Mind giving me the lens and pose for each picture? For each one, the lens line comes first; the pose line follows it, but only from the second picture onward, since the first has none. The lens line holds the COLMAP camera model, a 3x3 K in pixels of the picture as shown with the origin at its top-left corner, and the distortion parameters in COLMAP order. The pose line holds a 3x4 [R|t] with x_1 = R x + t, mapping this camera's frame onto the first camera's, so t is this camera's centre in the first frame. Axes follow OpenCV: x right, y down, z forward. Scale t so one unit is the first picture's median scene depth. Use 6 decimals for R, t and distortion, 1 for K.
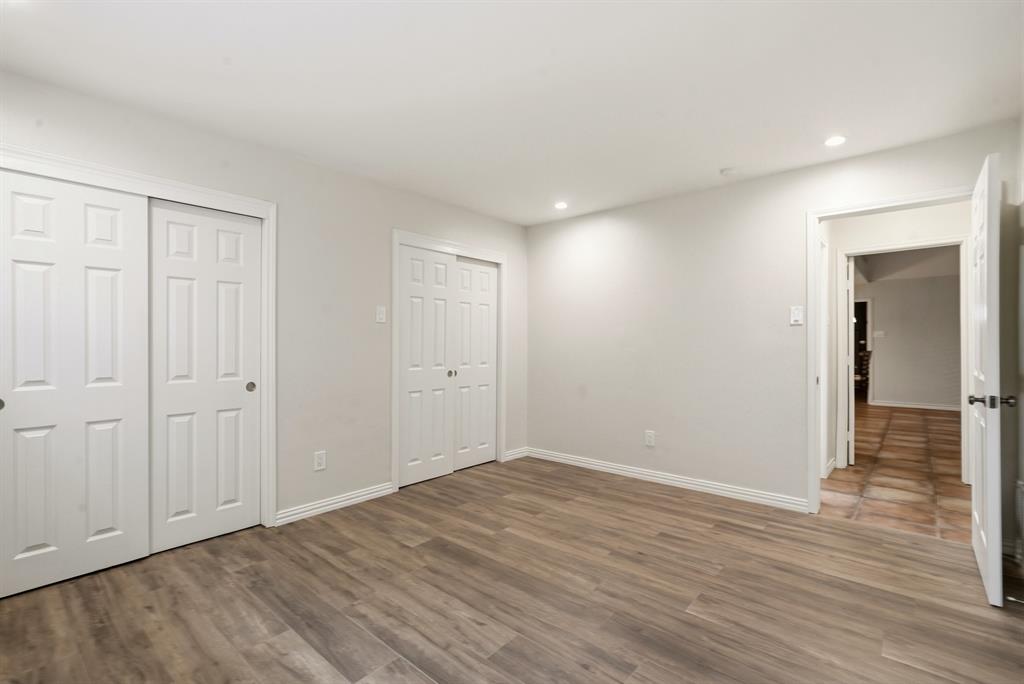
lens RADIAL K [[490.5, 0, 511.8], [0, 490.5, 342.9], [0, 0, 1]] dist [-0.000771, 0.002356]
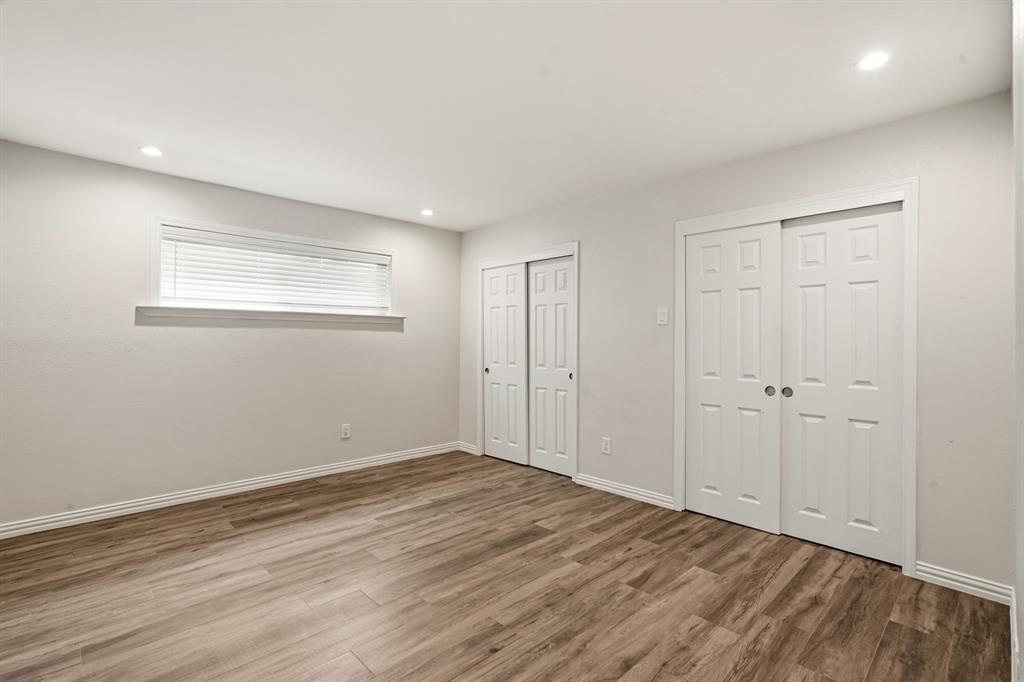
lens RADIAL K [[476.0, 0, 511.6], [0, 476.0, 337.0], [0, 0, 1]] dist [-0.012879, 0.001653]
pose [[-0.123110, -0.015582, -0.992271, 0.813828], [-0.010456, 0.999842, -0.014404, -0.001010], [0.992338, 0.008602, -0.123253, 0.969877]]
